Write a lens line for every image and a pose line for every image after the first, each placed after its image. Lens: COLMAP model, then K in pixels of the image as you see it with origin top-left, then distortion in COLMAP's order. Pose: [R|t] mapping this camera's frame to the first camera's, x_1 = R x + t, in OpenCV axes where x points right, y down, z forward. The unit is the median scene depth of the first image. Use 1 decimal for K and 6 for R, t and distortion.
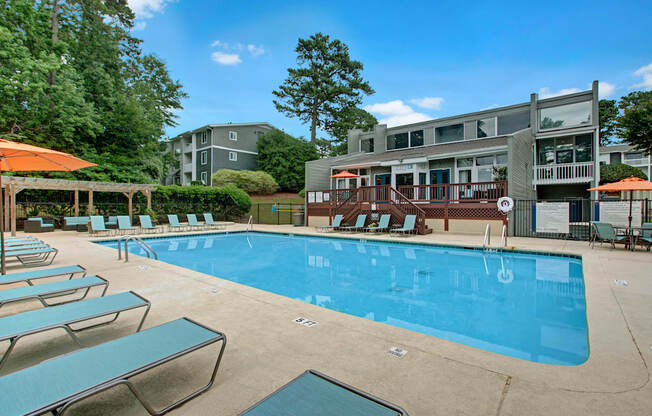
lens RADIAL K [[300.7, 0, 326.0], [0, 300.7, 208.0], [0, 0, 1]] dist [-0.000482, 0.000199]
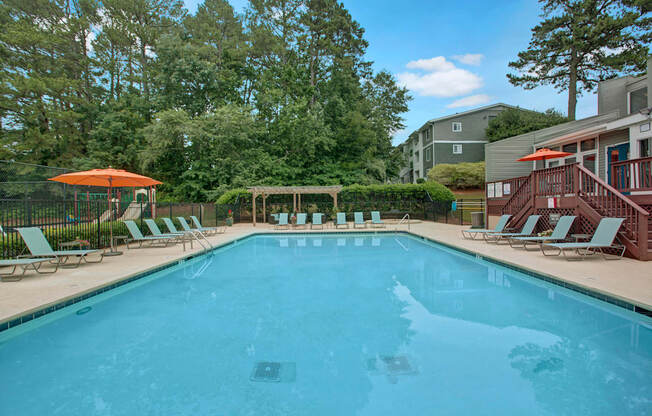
lens RADIAL K [[298.7, 0, 327.6], [0, 298.7, 198.5], [0, 0, 1]] dist [-0.000415, 0.000564]
pose [[0.671537, -0.026629, -0.740493, 0.157703], [0.011449, 0.999608, -0.025564, -0.000828], [0.740883, 0.008689, 0.671578, 0.142089]]
